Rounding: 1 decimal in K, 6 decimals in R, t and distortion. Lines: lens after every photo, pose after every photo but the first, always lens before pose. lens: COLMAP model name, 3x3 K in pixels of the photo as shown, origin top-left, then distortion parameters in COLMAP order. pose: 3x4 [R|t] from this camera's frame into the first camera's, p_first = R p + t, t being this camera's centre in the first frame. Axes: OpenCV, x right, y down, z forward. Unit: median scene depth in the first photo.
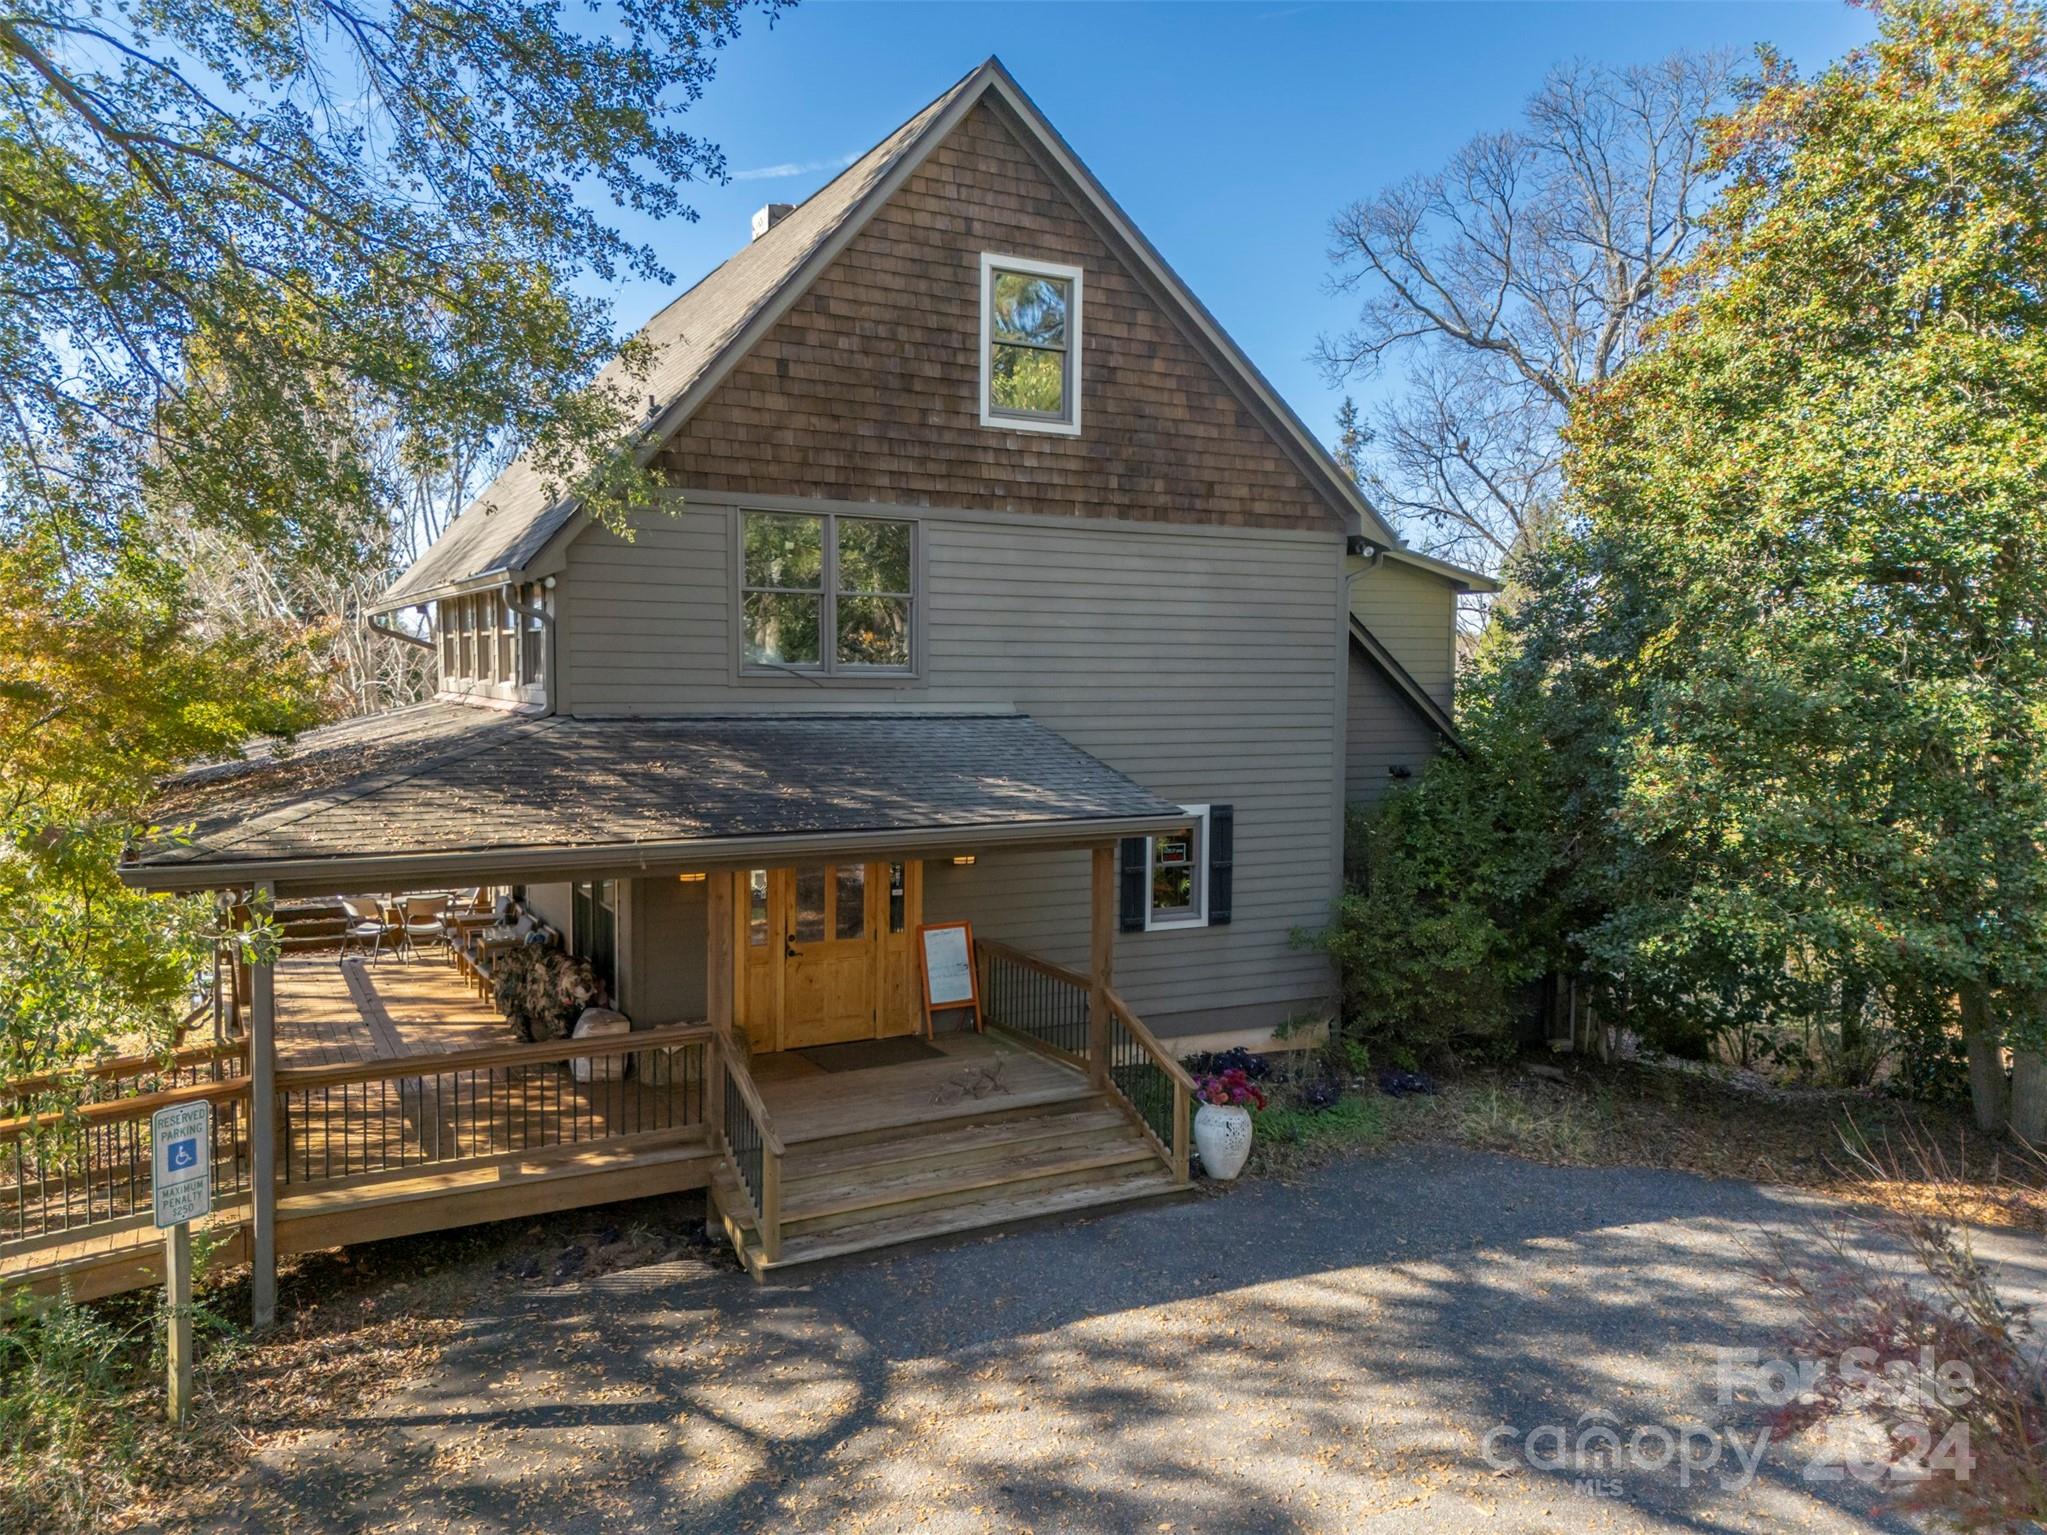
lens RADIAL K [[1532.3, 0, 1023.5], [0, 1532.3, 767.5], [0, 0, 1]] dist [0.115235, -0.067892]
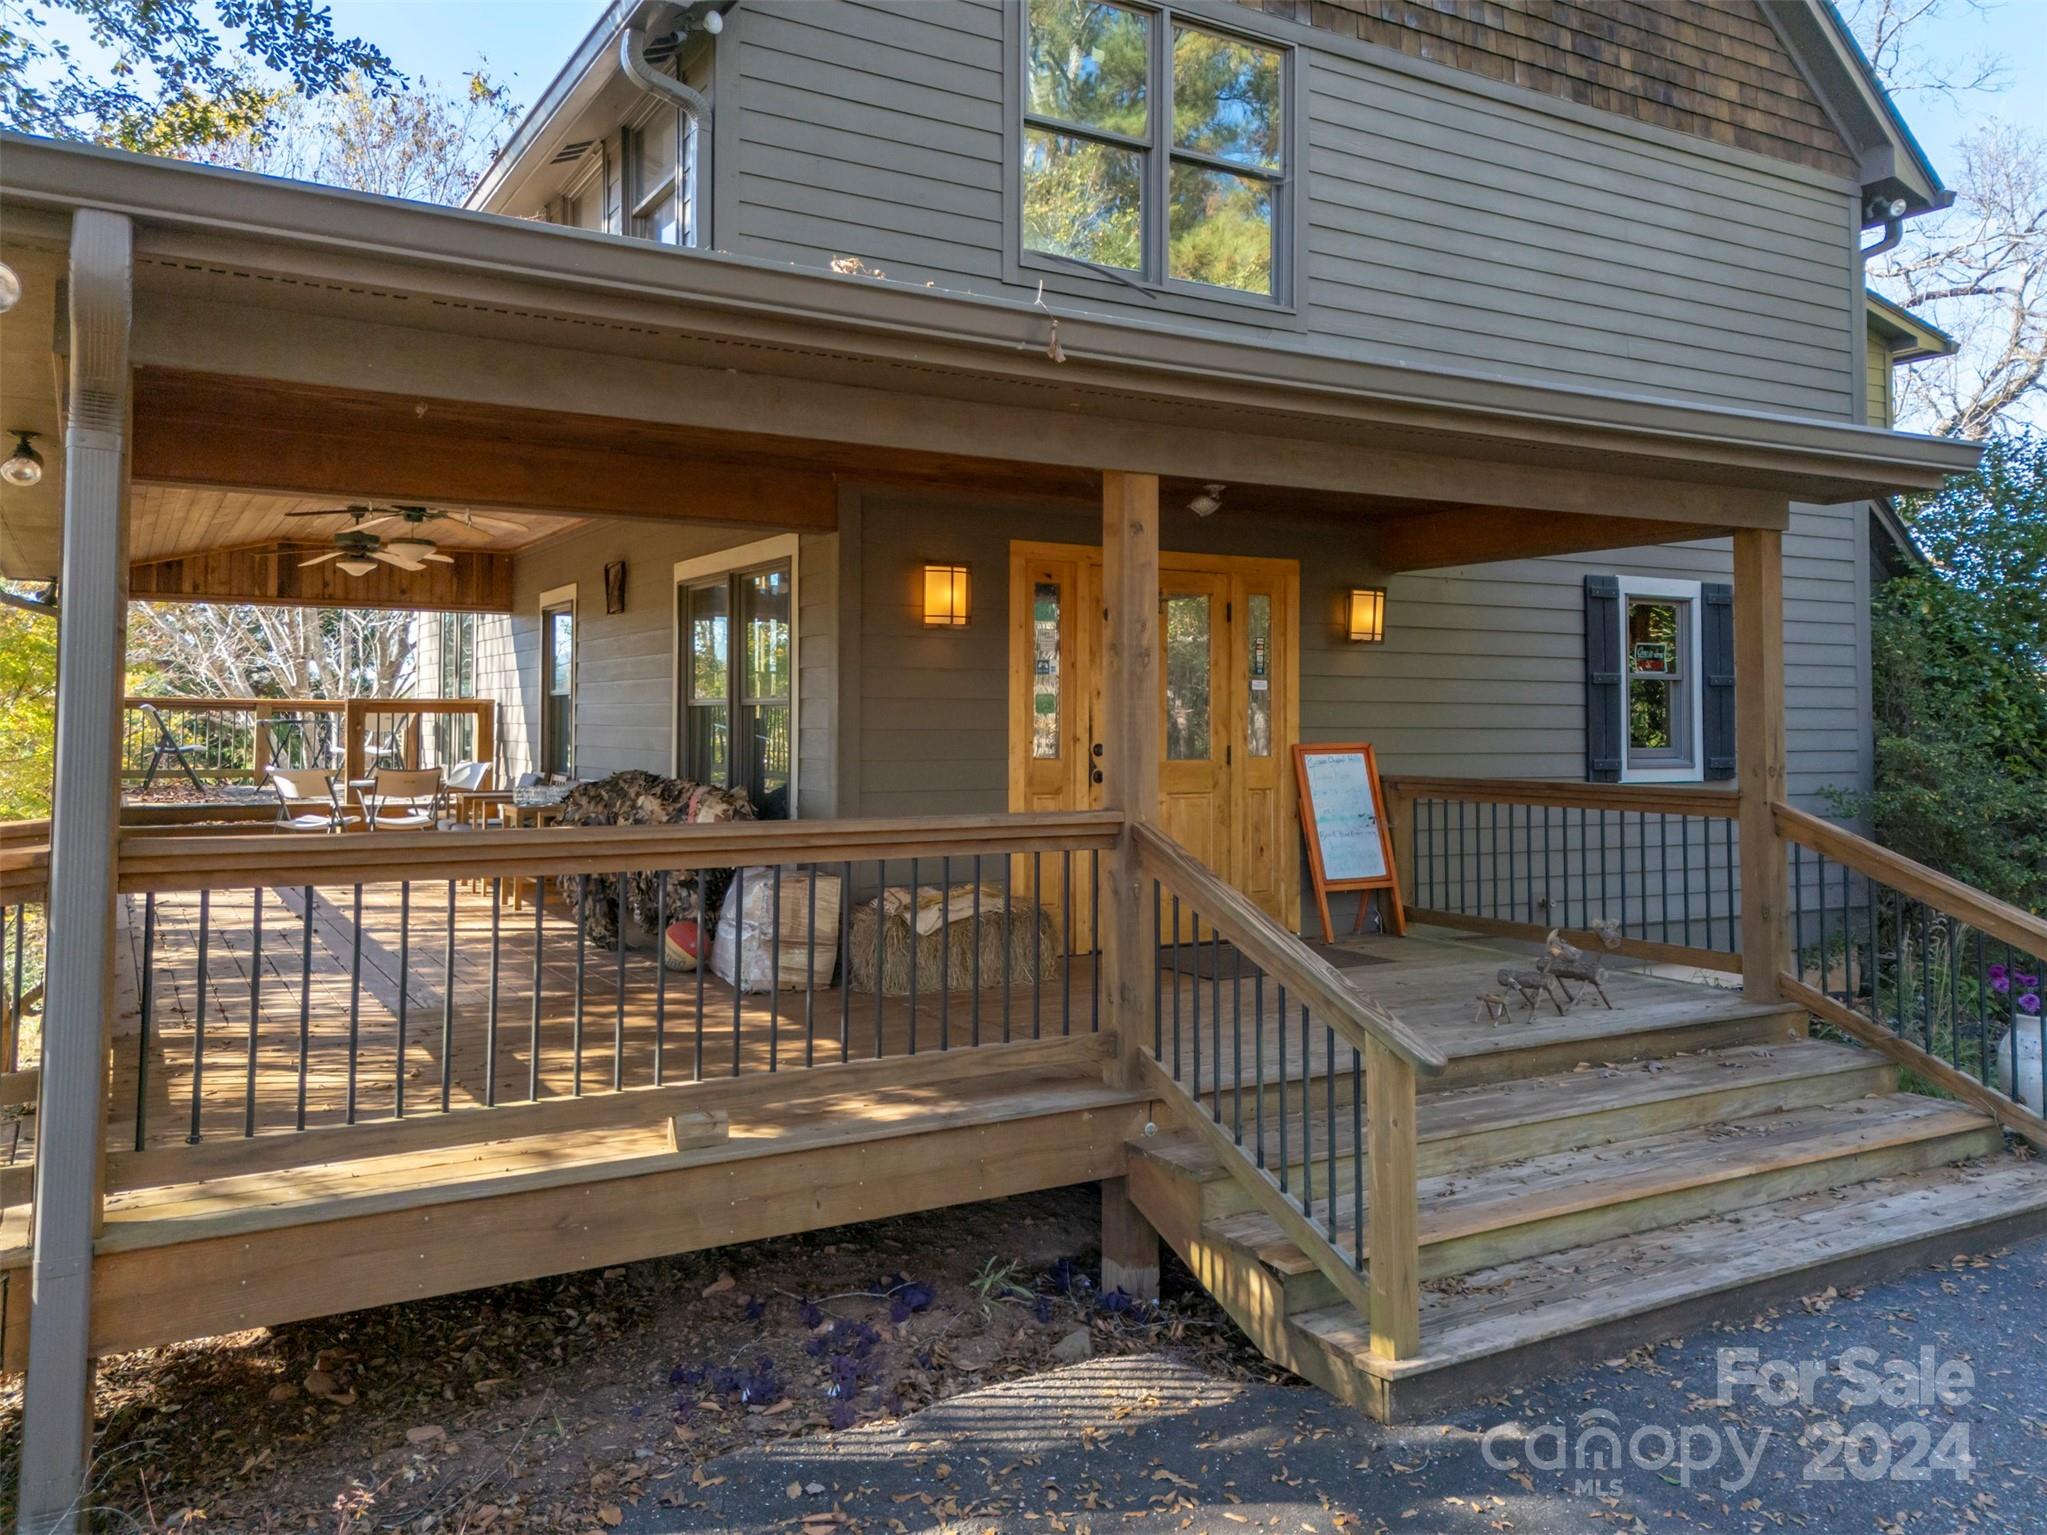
lens RADIAL K [[1567.2, 0, 1043.3], [0, 1567.2, 660.5], [0, 0, 1]] dist [0.097371, -0.077761]
pose [[0.999020, -0.002758, 0.044167, -0.197412], [0.007276, 0.994709, -0.102475, 0.137987], [-0.043651, 0.102696, 0.993755, 0.439459]]
